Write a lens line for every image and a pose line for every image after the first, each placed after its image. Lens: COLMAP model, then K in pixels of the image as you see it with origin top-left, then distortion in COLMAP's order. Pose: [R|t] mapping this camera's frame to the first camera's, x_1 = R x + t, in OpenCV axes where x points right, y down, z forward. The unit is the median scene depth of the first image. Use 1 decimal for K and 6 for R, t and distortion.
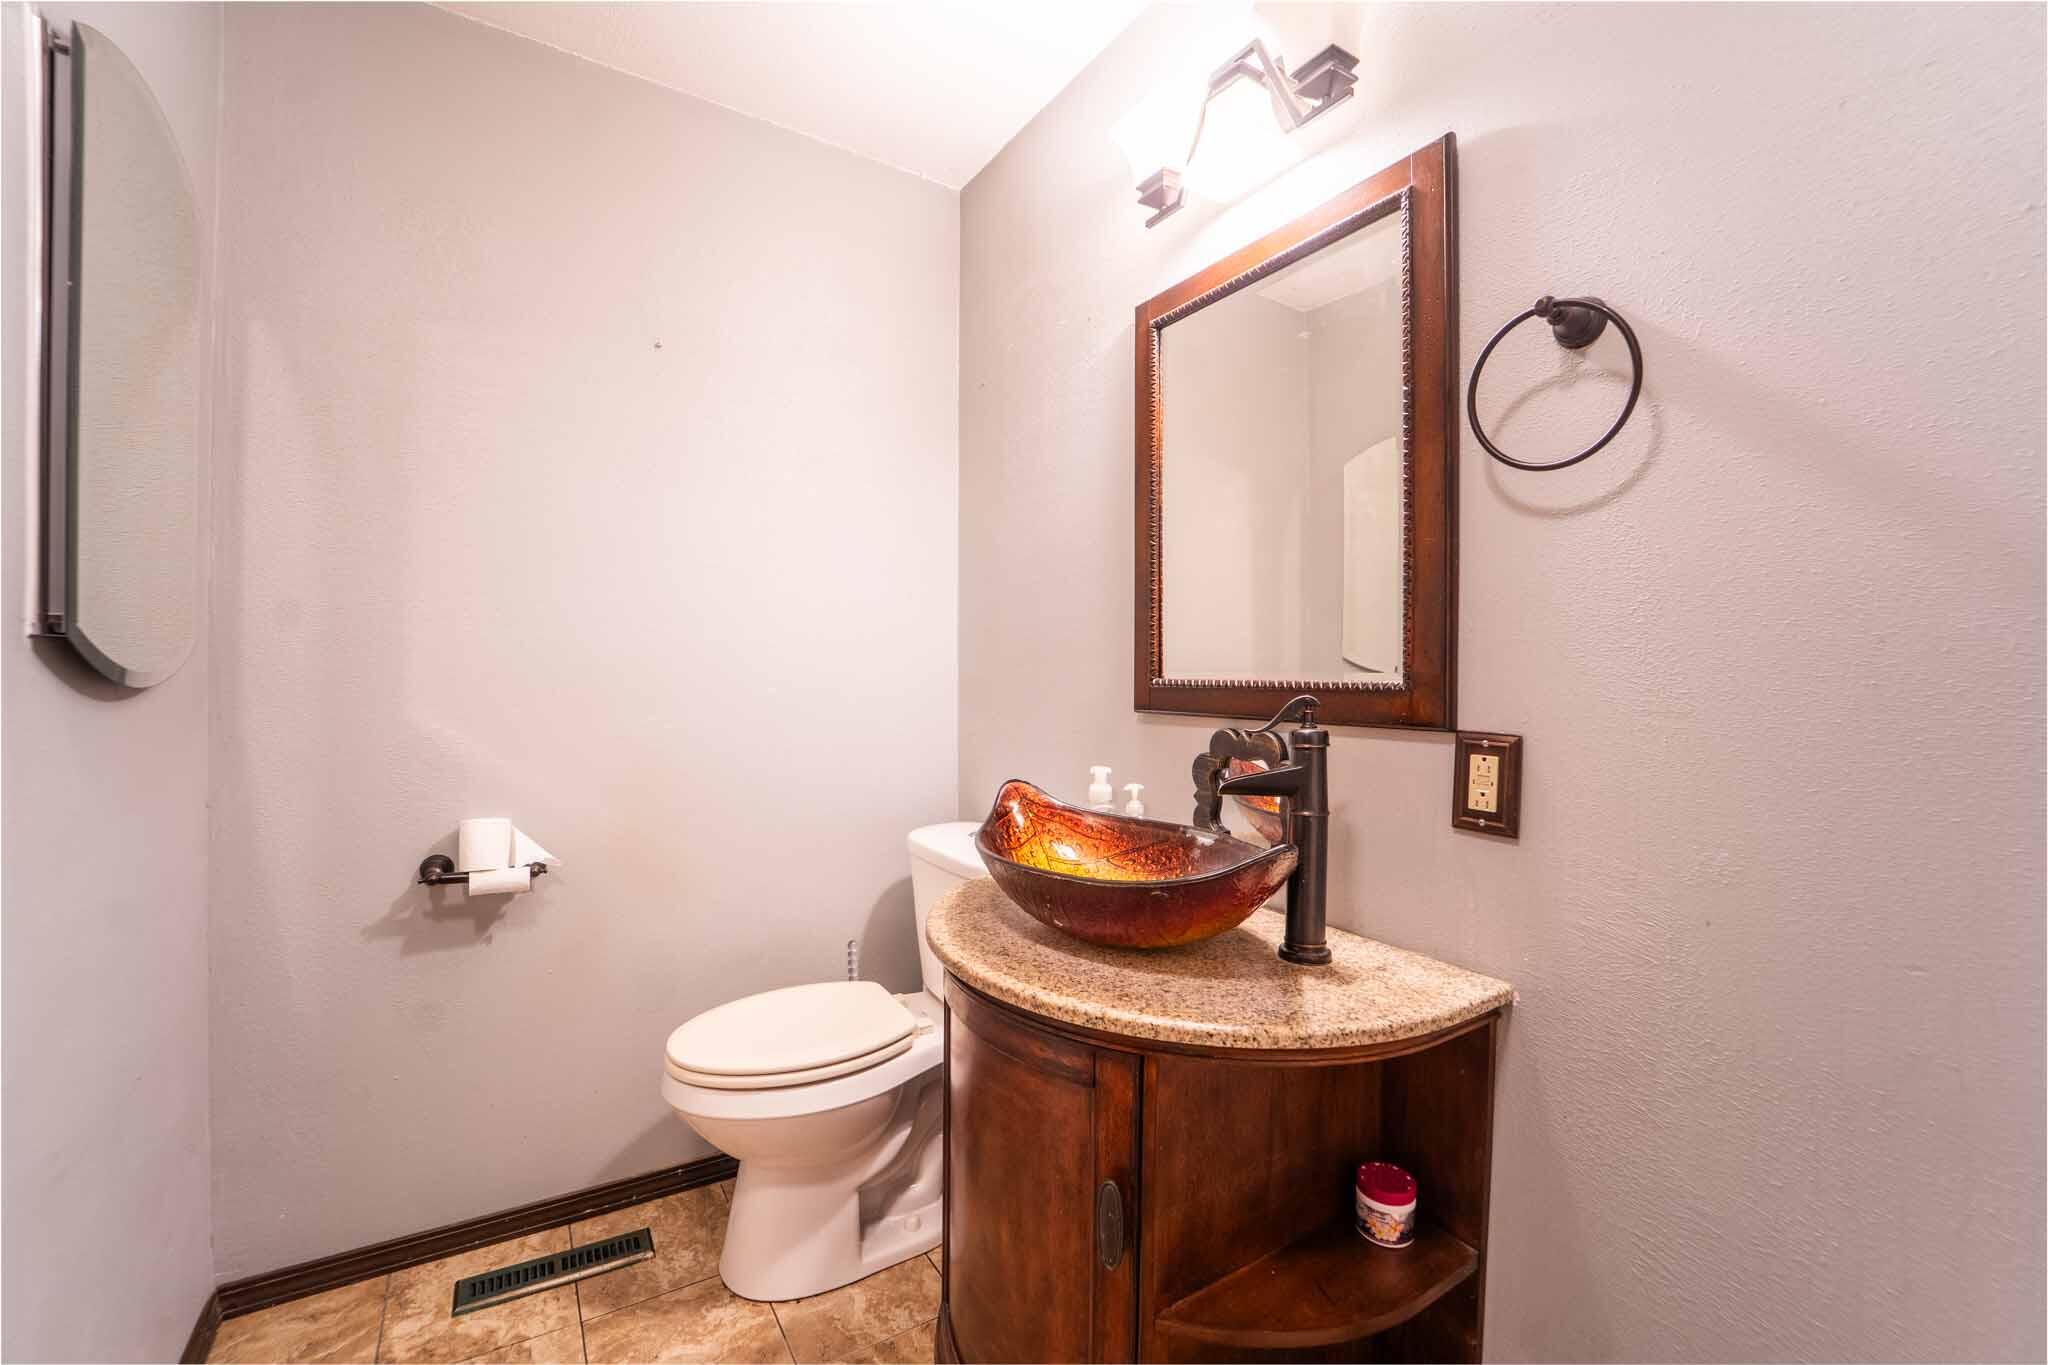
lens RADIAL K [[845.0, 0, 1026.0], [0, 845.0, 680.9], [0, 0, 1]] dist [-0.020198, -0.000007]
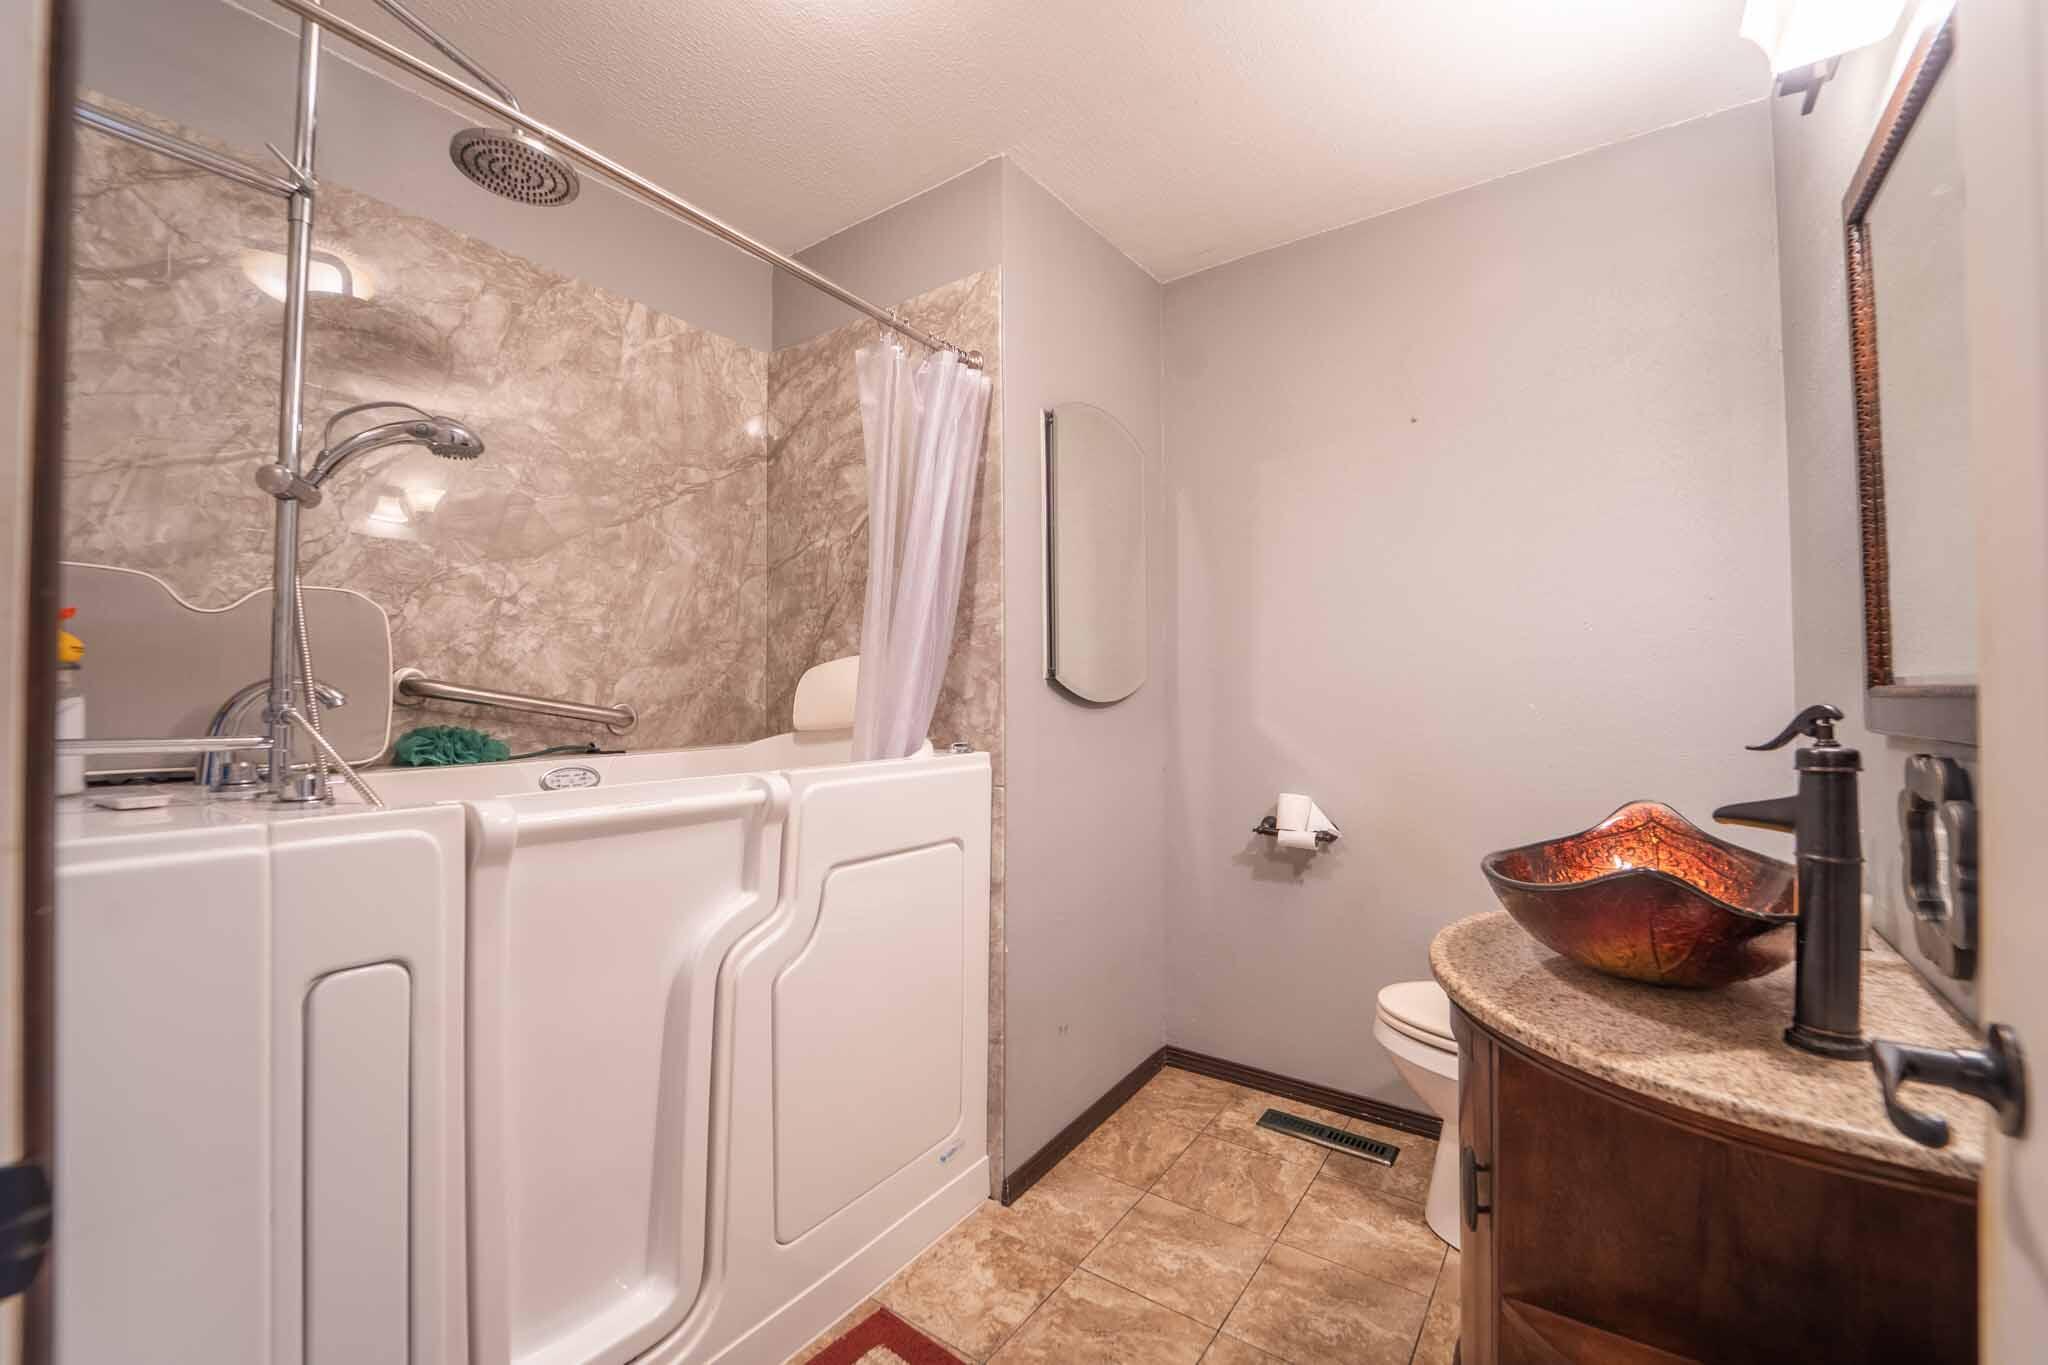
lens RADIAL K [[845.0, 0, 1027.2], [0, 845.0, 683.7], [0, 0, 1]] dist [-0.020198, -0.000007]
pose [[0.381417, -0.023432, -0.924106, 0.570124], [-0.002139, 0.999654, -0.026231, 0.015391], [0.924401, 0.011981, 0.381234, 0.032100]]
